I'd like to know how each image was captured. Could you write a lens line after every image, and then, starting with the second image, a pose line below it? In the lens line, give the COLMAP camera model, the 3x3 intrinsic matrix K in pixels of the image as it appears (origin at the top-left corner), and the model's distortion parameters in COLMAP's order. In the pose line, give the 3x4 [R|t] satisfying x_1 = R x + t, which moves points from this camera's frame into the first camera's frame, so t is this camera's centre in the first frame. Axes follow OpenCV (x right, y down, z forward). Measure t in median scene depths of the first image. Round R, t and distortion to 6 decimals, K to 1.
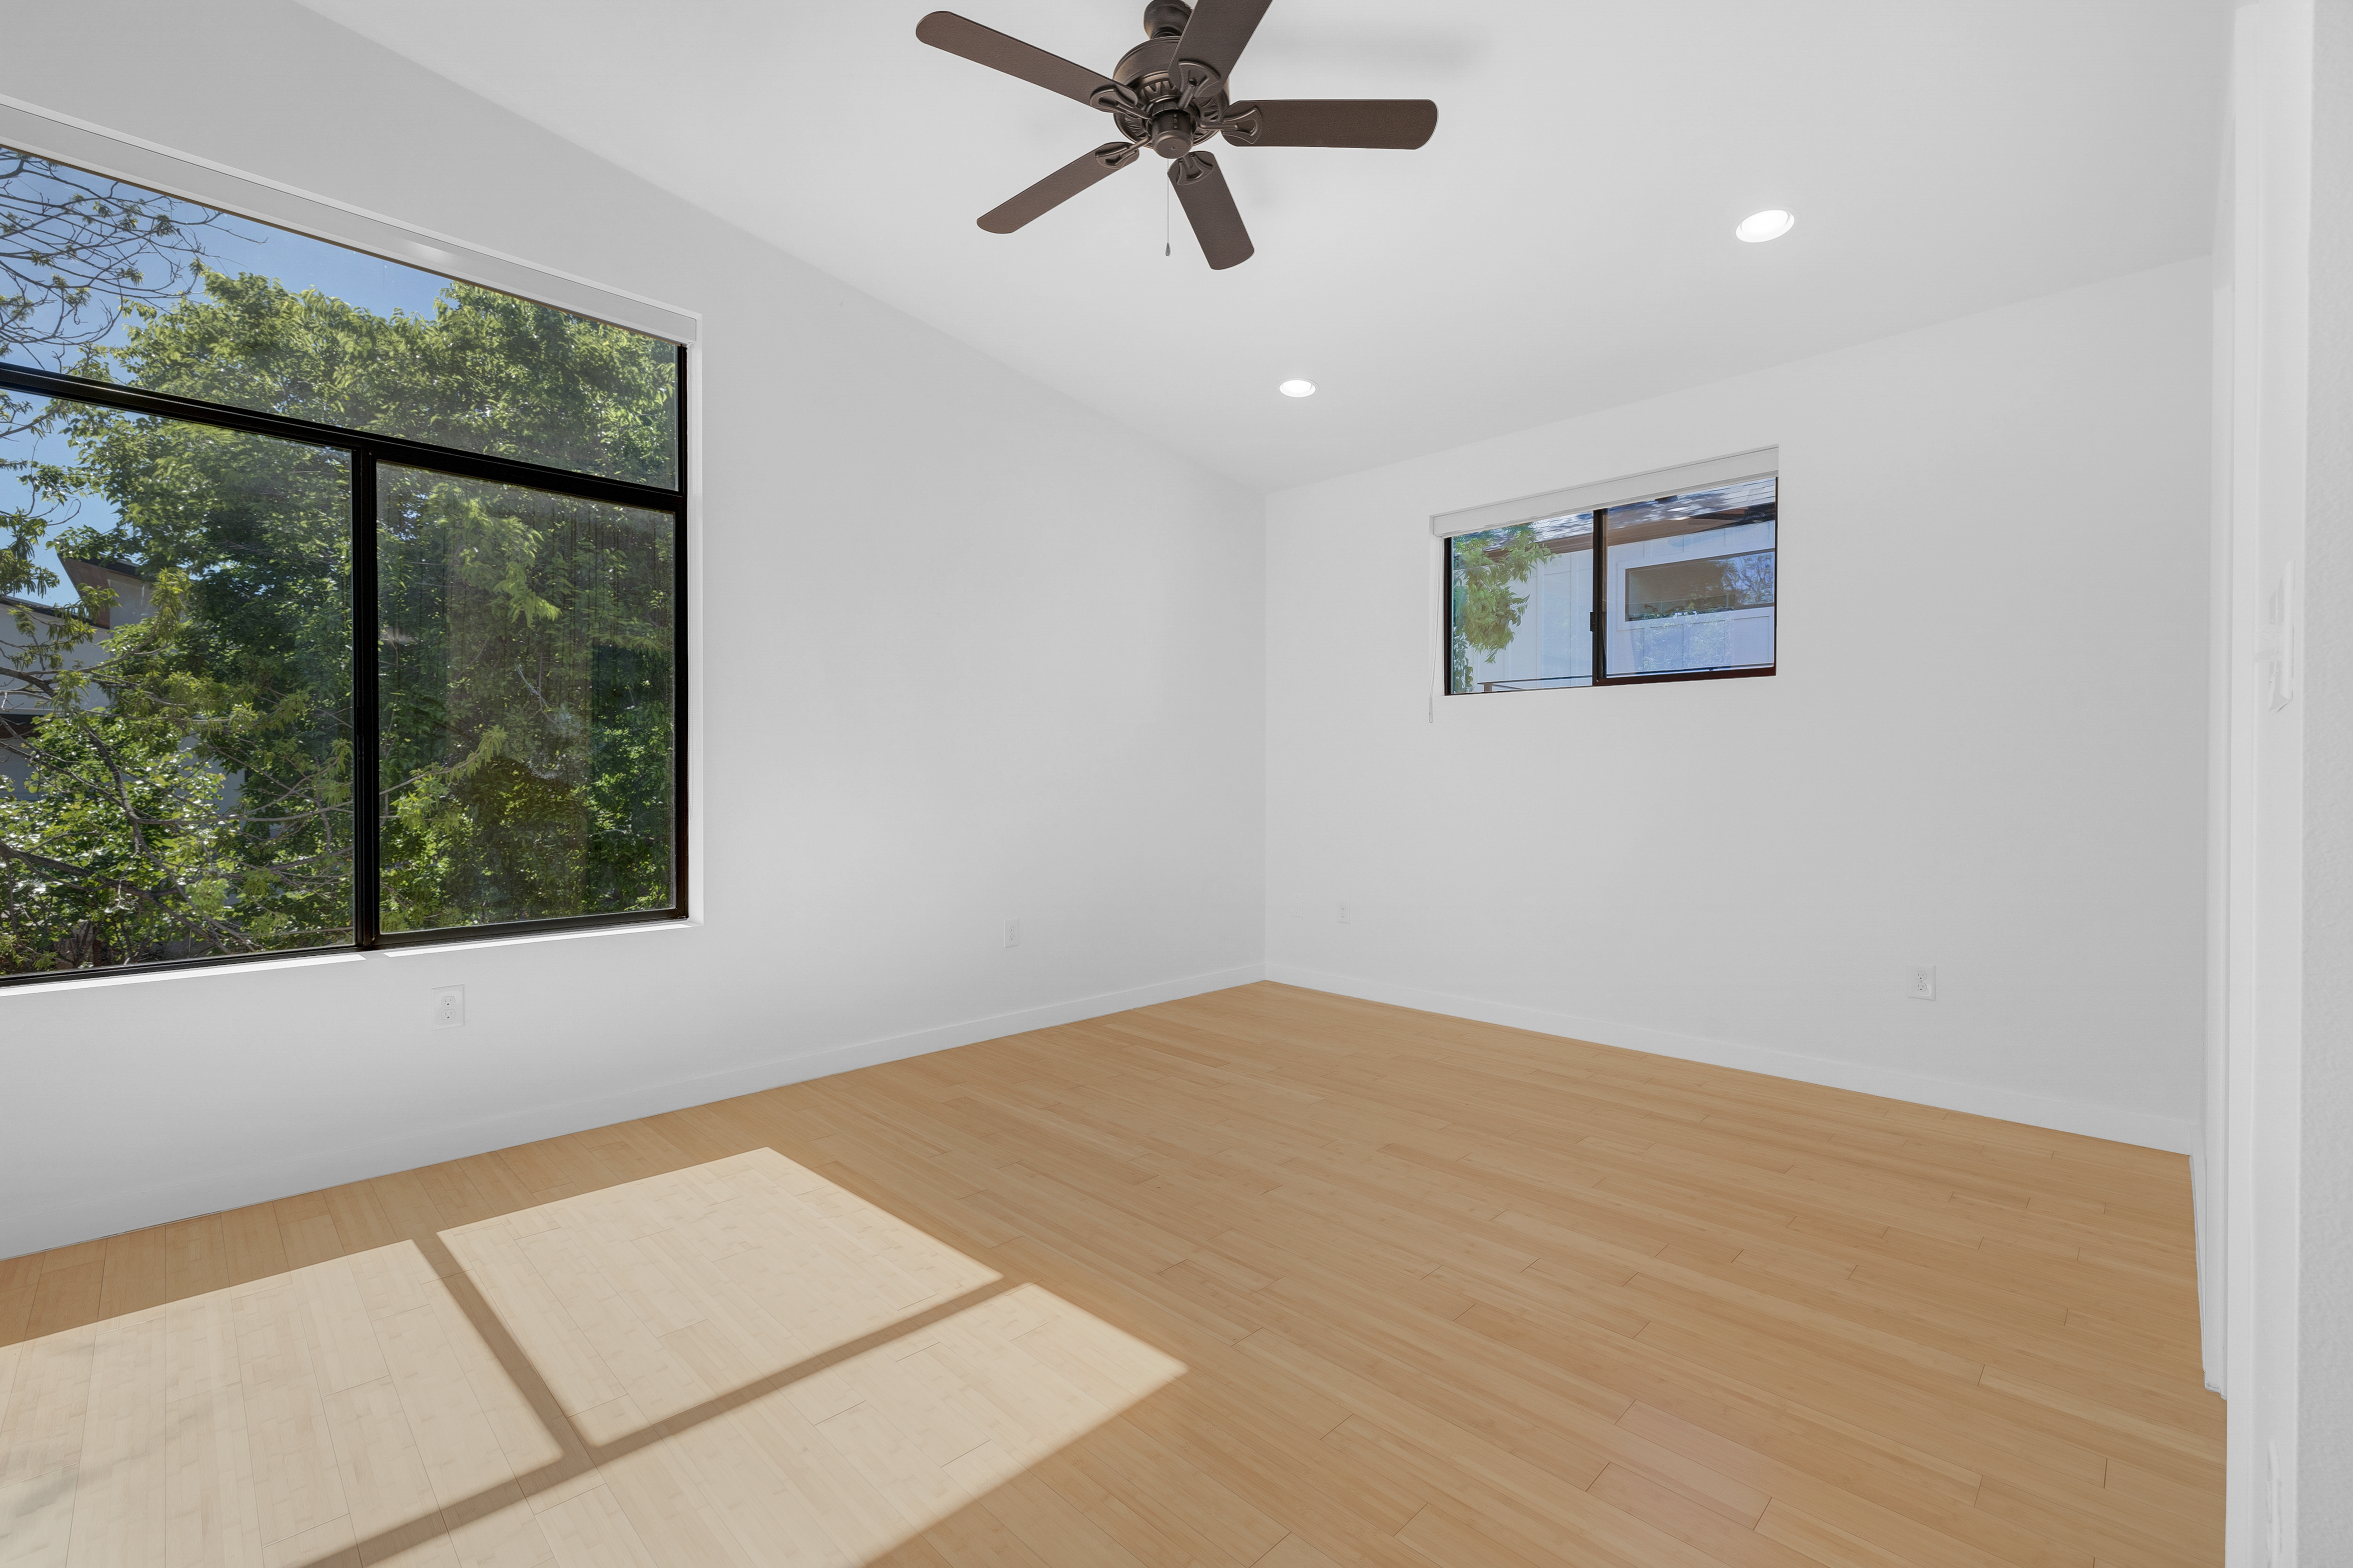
lens RADIAL K [[992.1, 0, 1164.1], [0, 992.1, 779.2], [0, 0, 1]] dist [-0.000798, 0.000056]
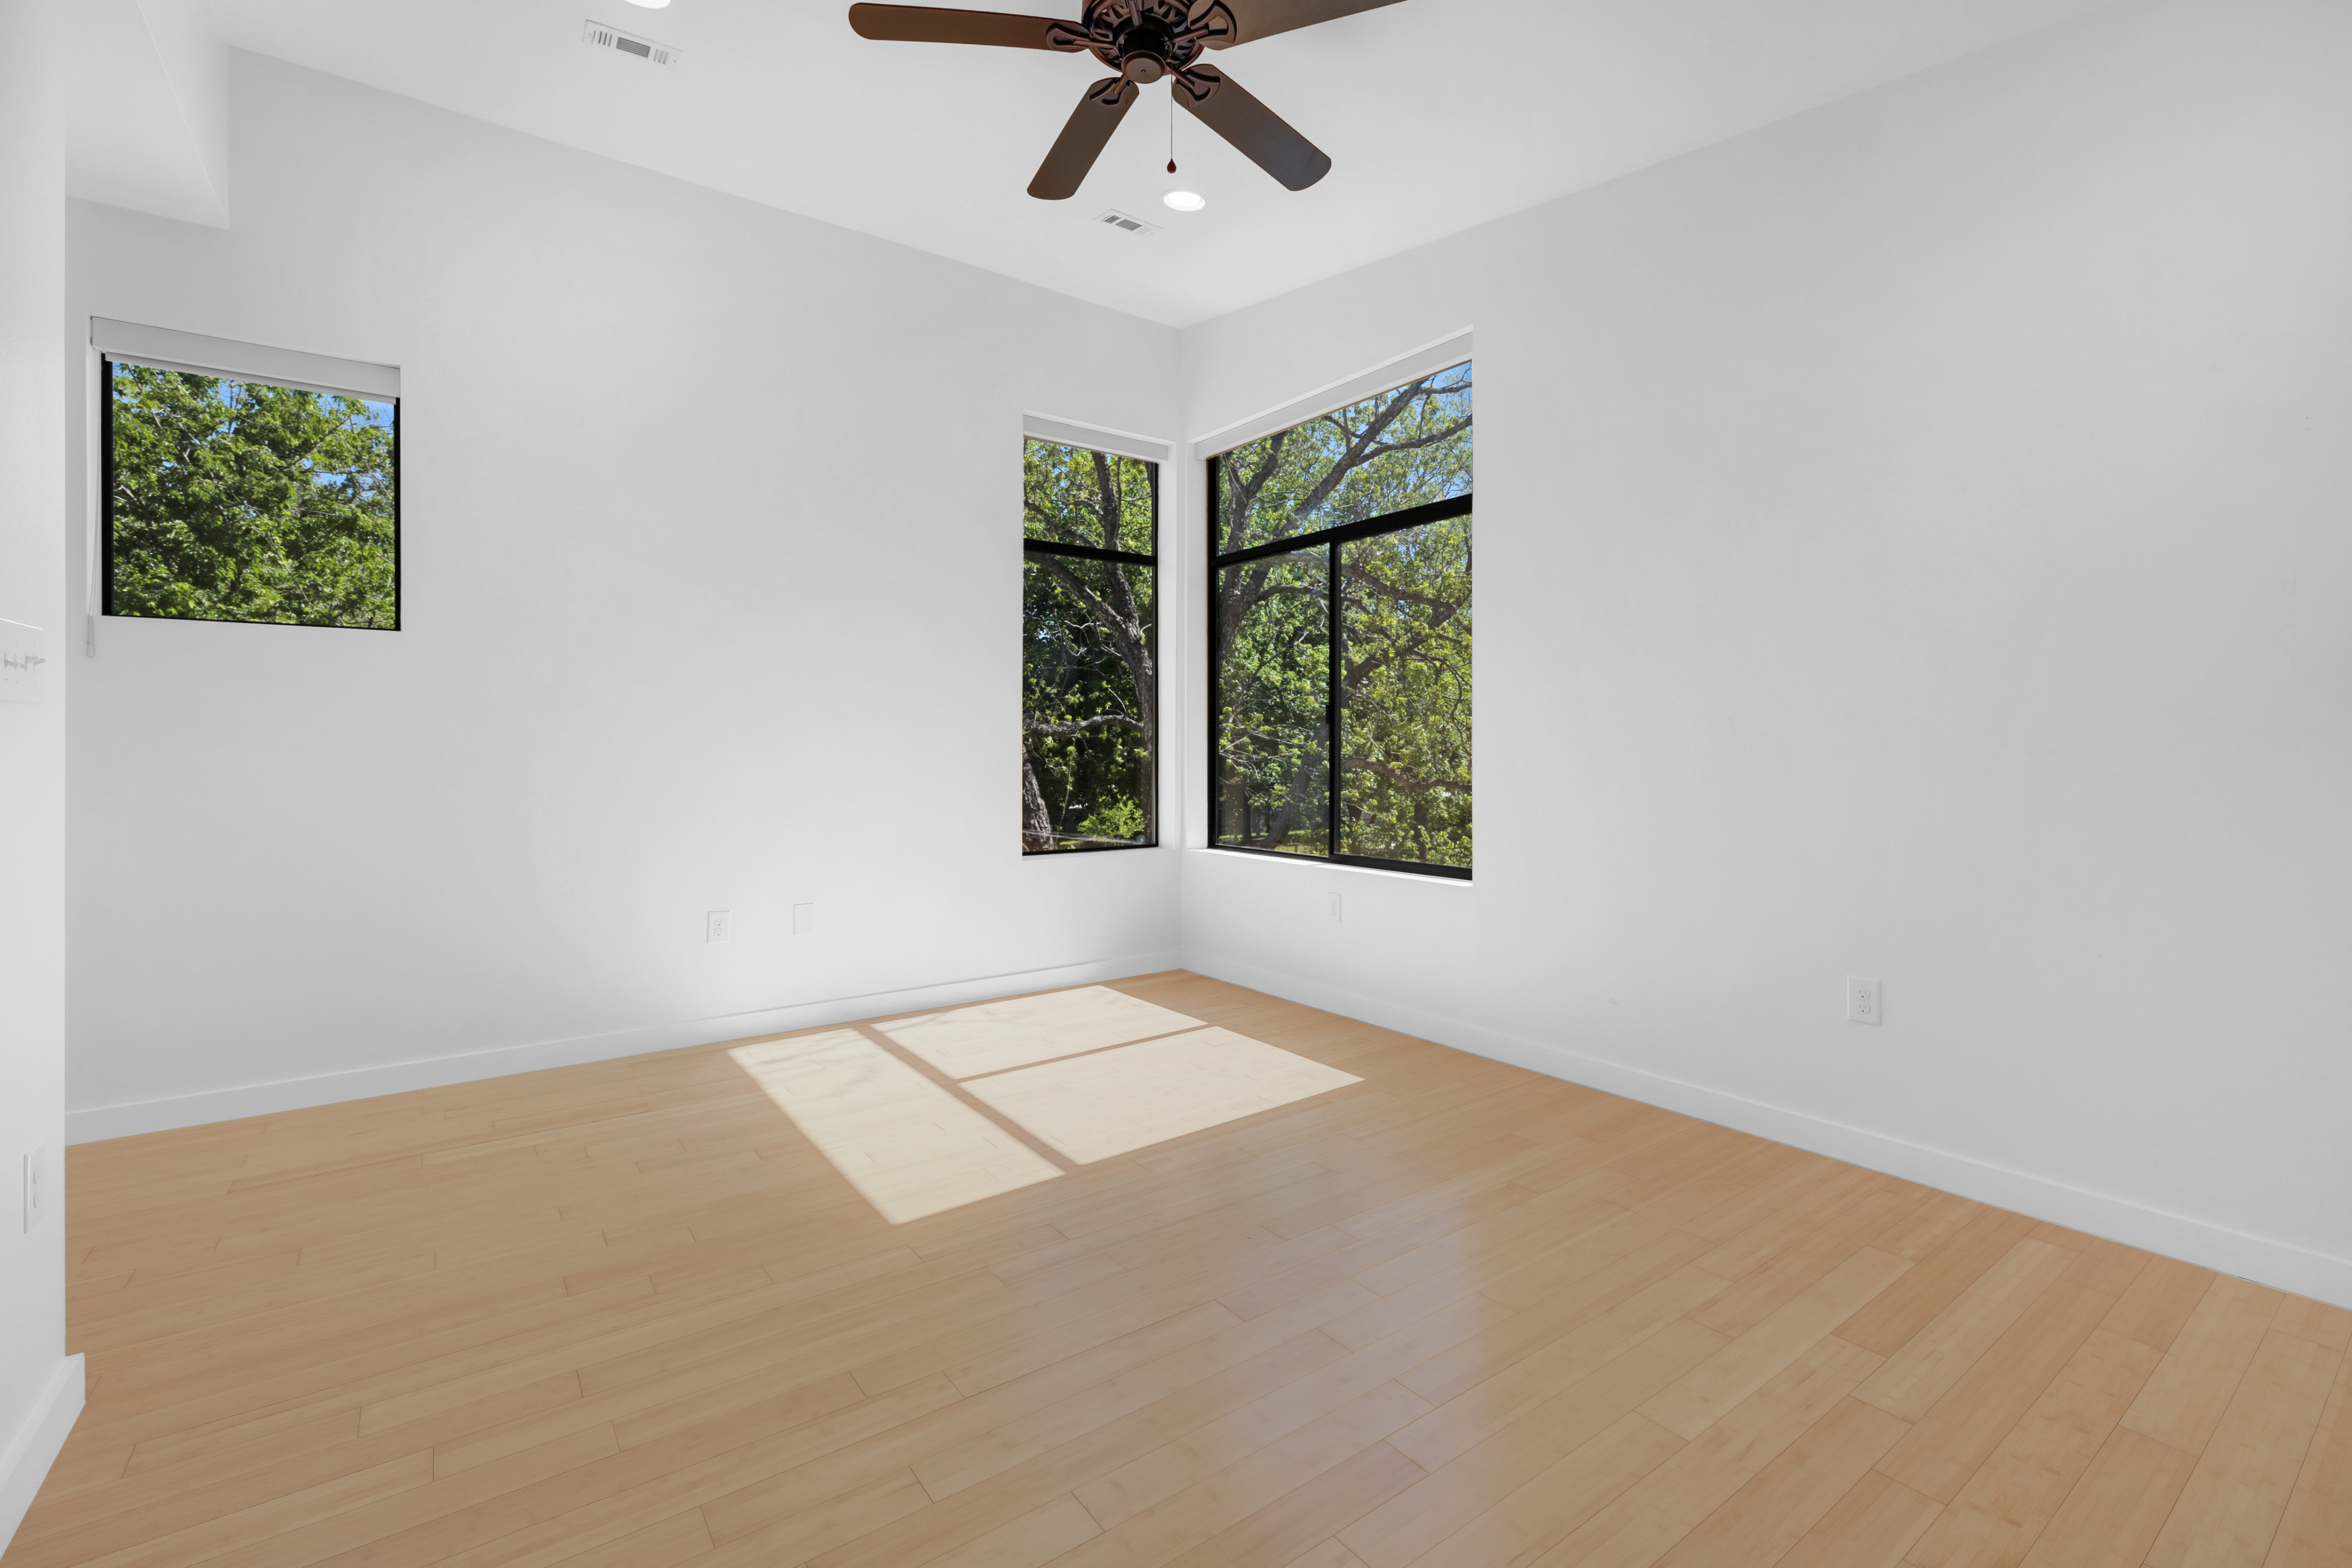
lens RADIAL K [[991.7, 0, 1163.6], [0, 991.7, 779.2], [0, 0, 1]] dist [-0.000798, 0.000056]
pose [[-0.143369, 0.025023, -0.989353, 0.821421], [-0.004447, 0.999654, 0.025928, 0.003149], [0.989659, 0.008117, -0.143208, 1.040790]]
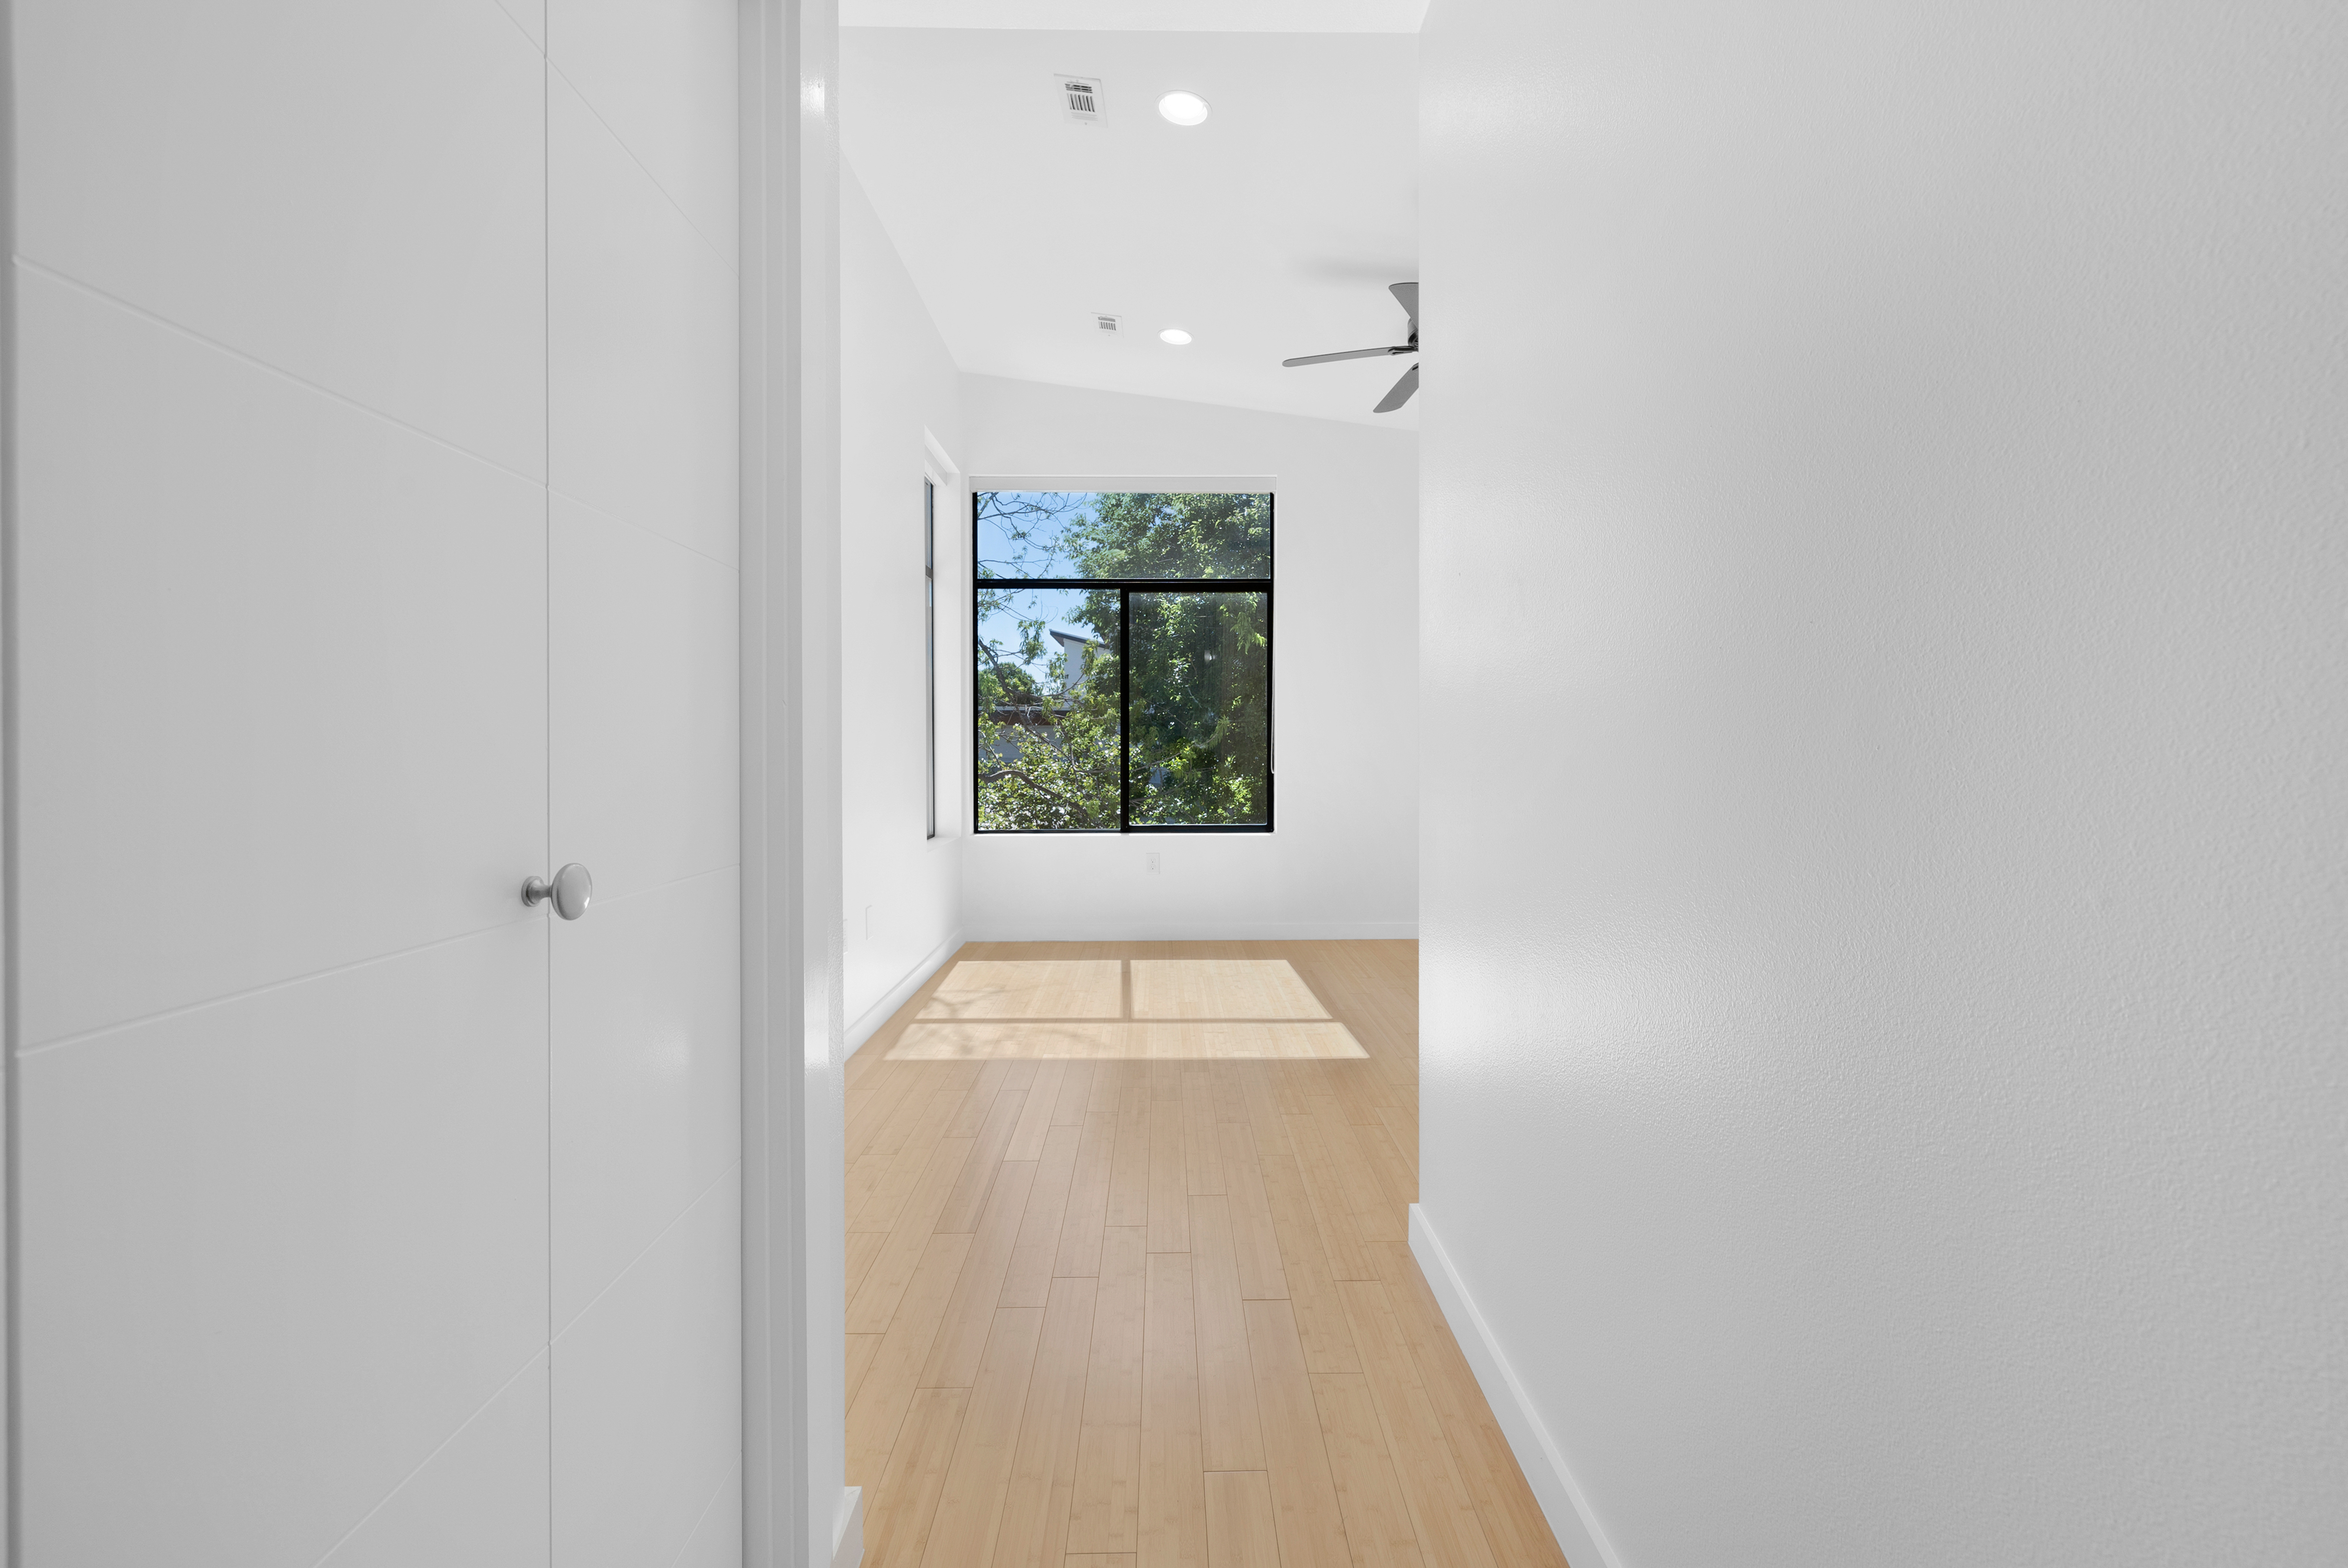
lens RADIAL K [[989.8, 0, 1161.7], [0, 989.8, 779.2], [0, 0, 1]] dist [-0.000798, 0.000056]
pose [[0.704721, 0.013703, -0.709353, 0.736776], [0.001194, 0.999789, 0.020499, 0.019726], [0.709484, -0.015293, 0.704556, -0.407044]]
